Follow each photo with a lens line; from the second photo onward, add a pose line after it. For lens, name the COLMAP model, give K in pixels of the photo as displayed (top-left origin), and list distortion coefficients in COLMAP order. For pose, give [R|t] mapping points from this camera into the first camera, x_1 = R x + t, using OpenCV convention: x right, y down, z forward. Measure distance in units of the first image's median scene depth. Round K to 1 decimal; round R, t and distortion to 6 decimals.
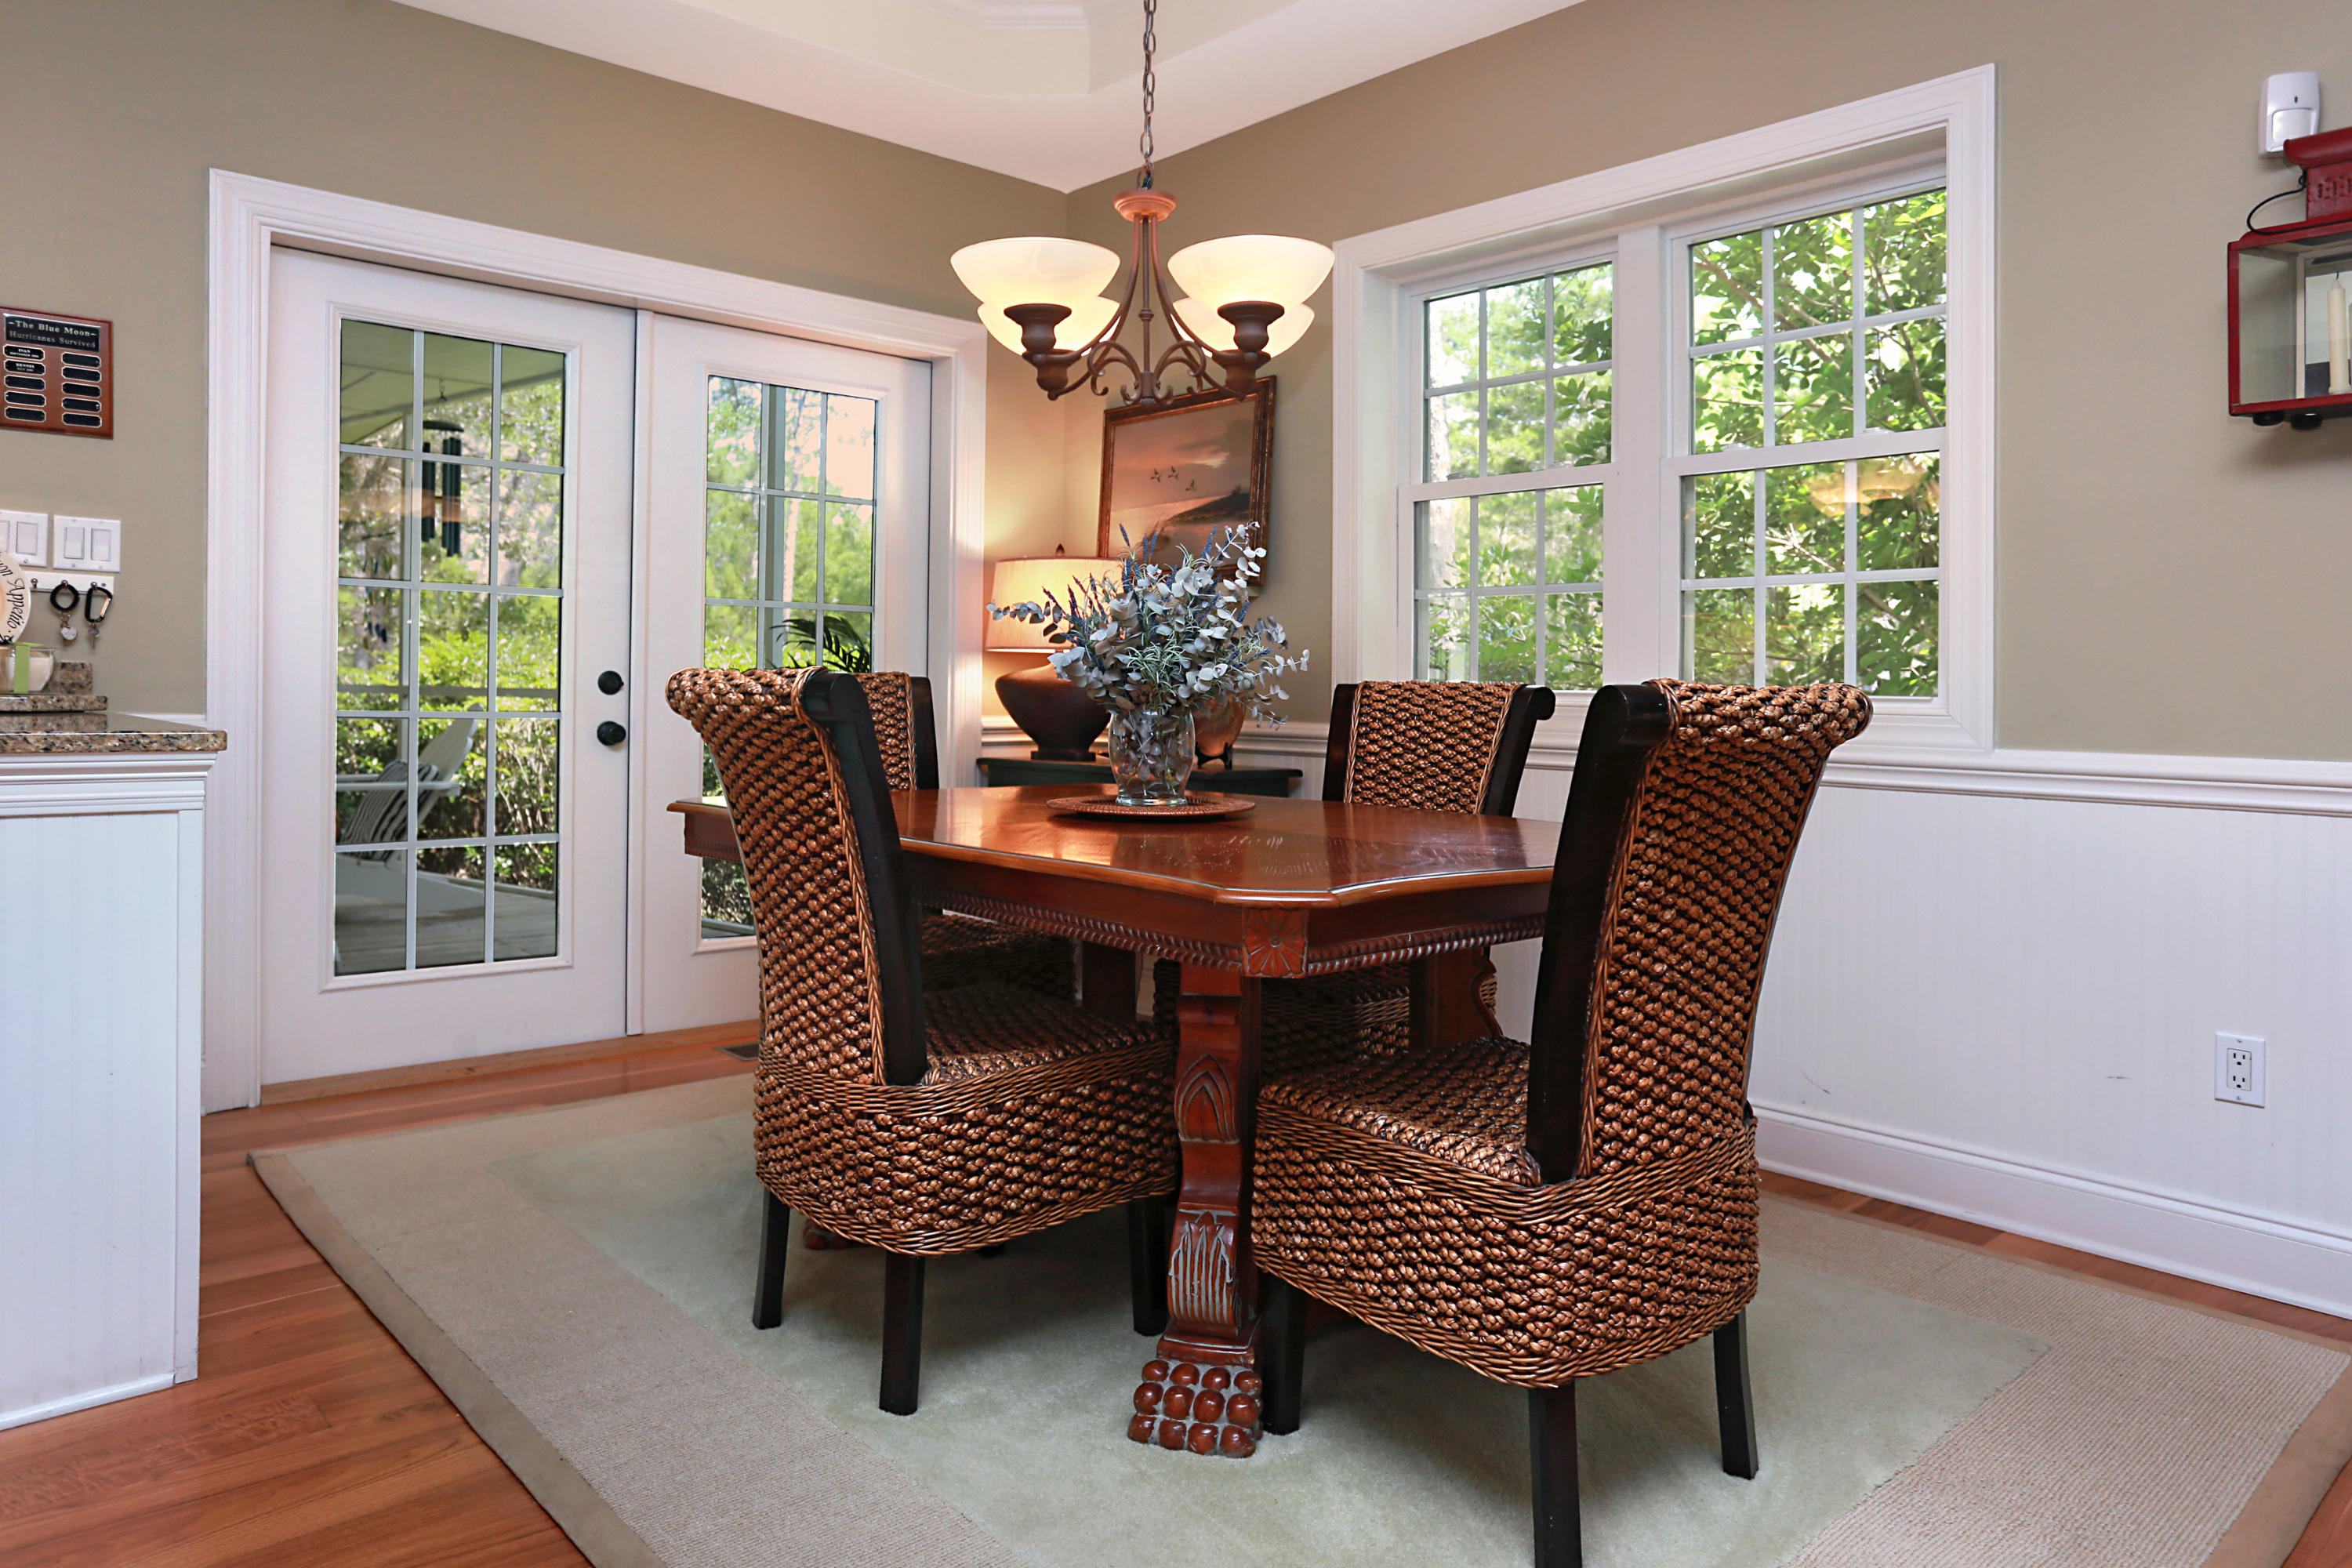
lens RADIAL K [[1535.3, 0, 1177.0], [0, 1535.3, 702.1], [0, 0, 1]] dist [-0.037747, 0.001147]
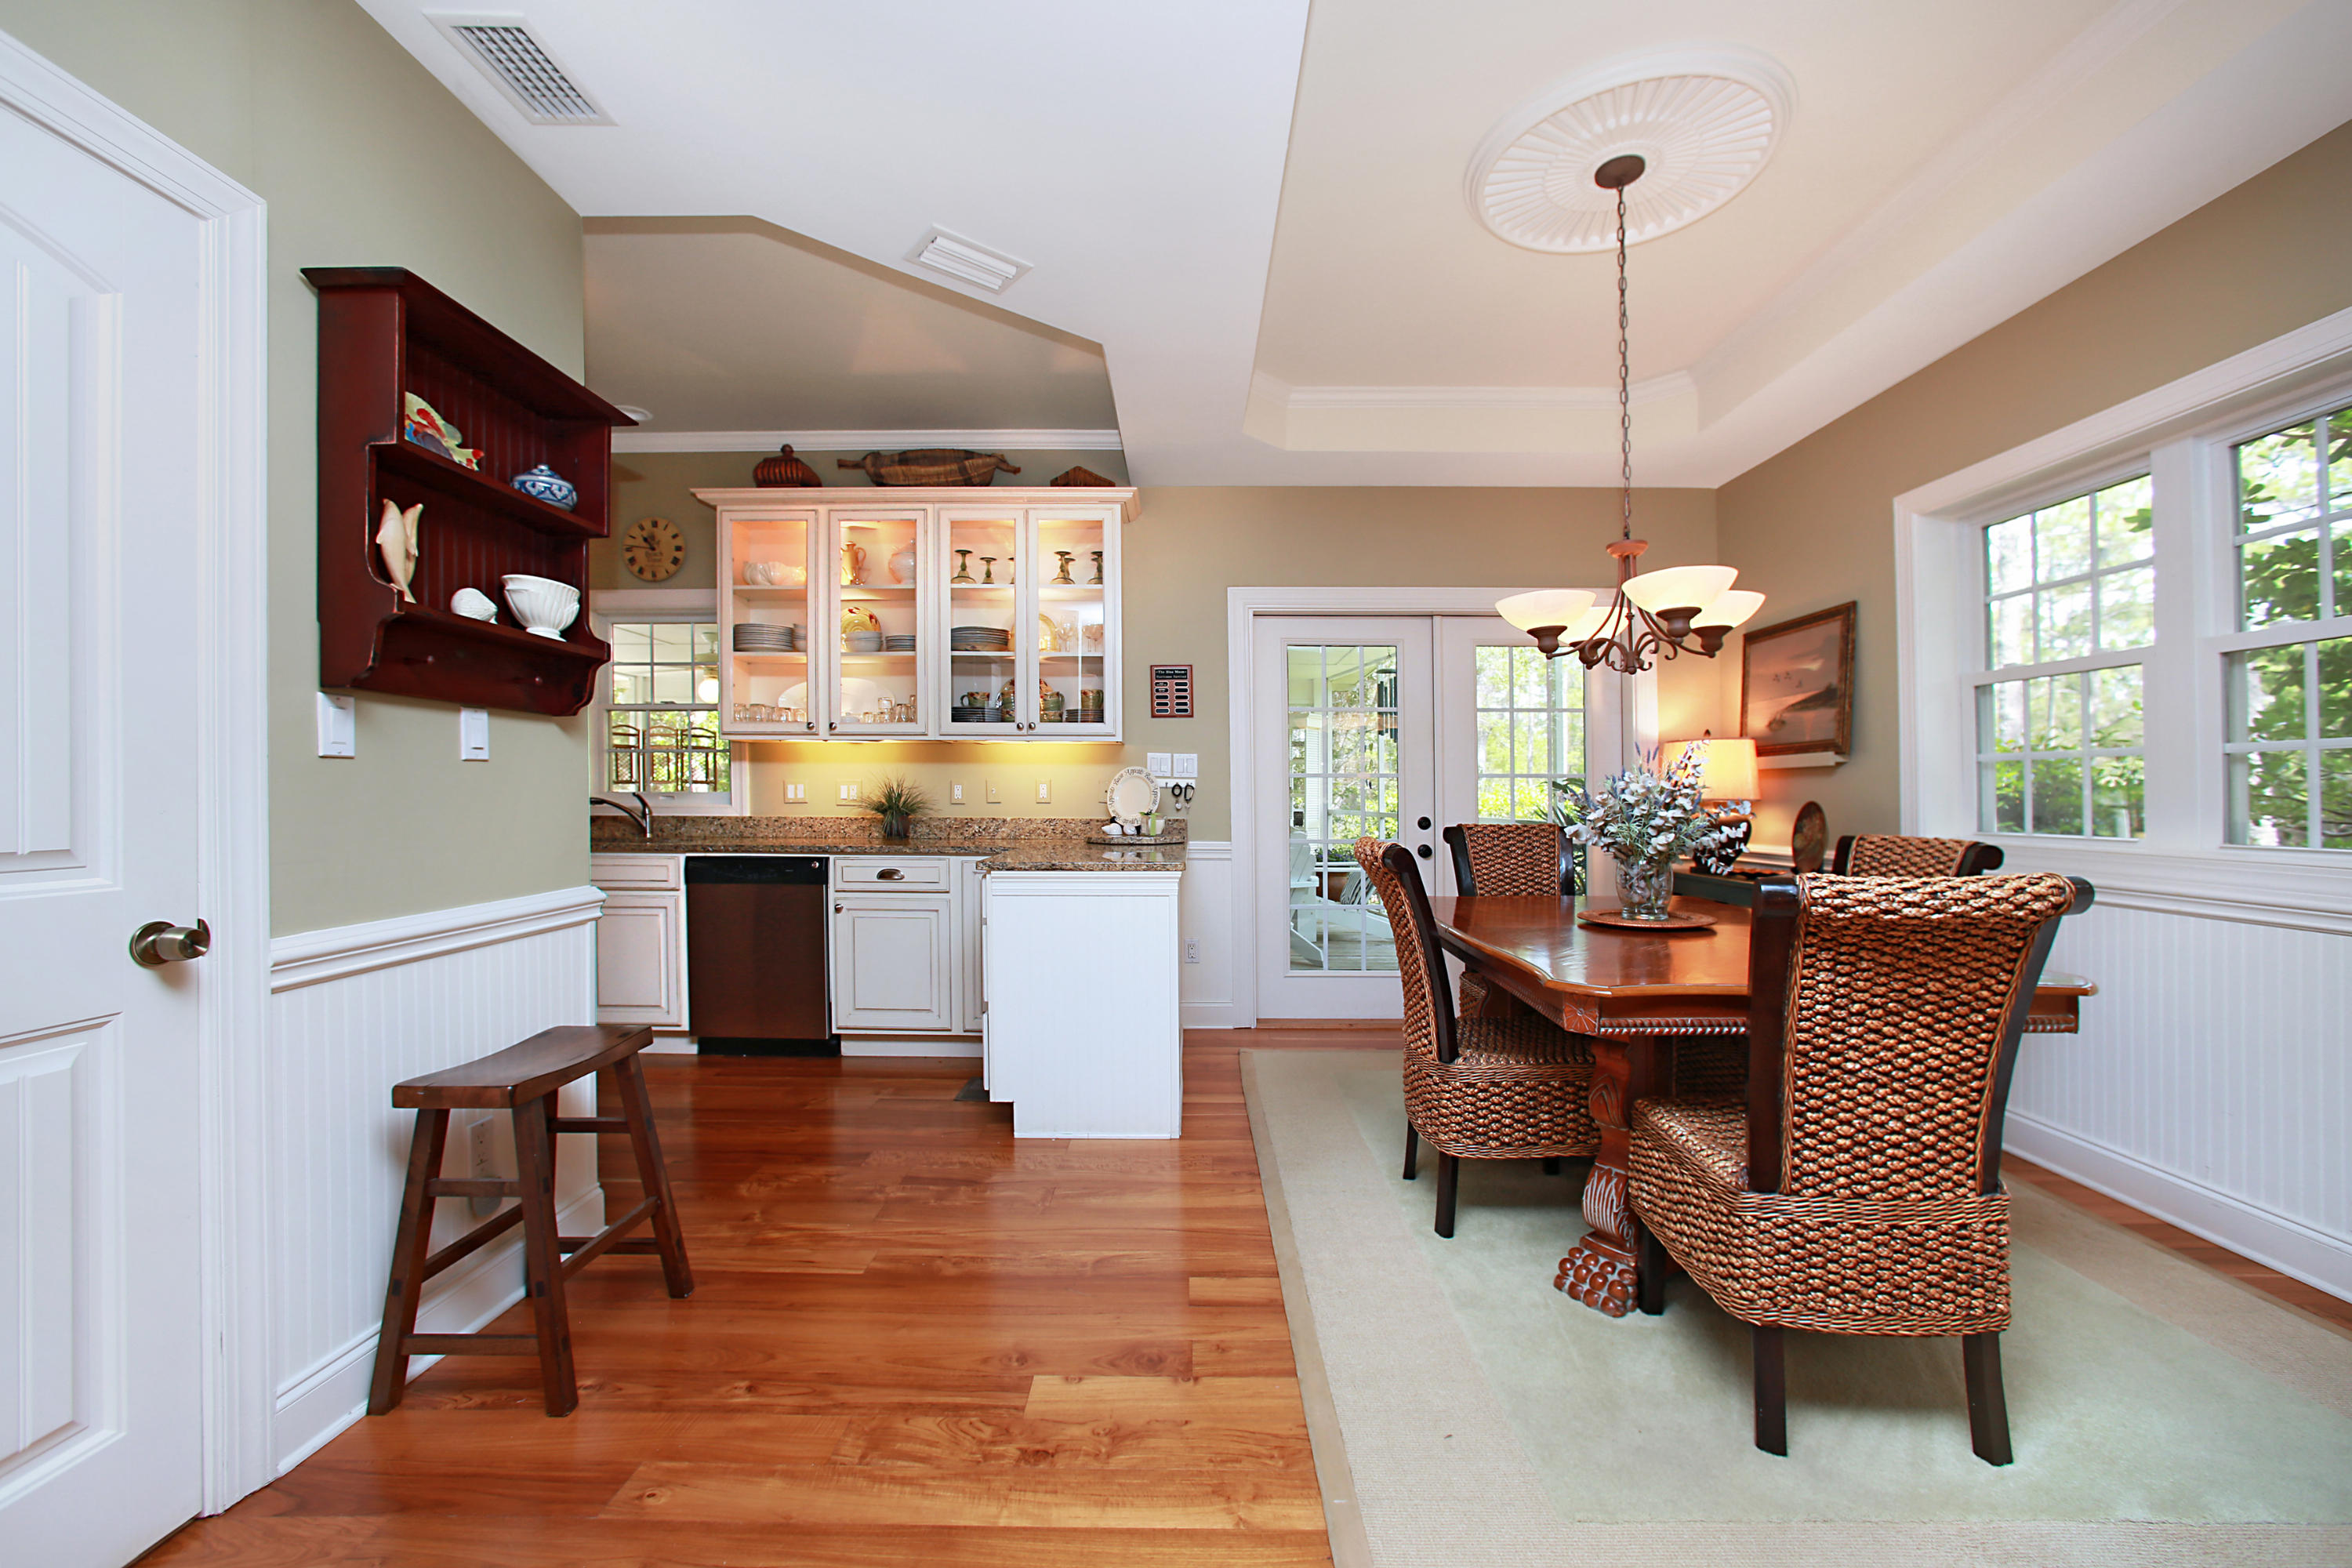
lens RADIAL K [[956.6, 0, 1177.6], [0, 956.6, 832.7], [0, 0, 1]] dist [0.000672, 0.000335]
pose [[0.735584, 0.003881, -0.677422, 0.391083], [0.014468, 0.999665, 0.021438, -0.065658], [0.677279, -0.025570, 0.735282, -0.086195]]
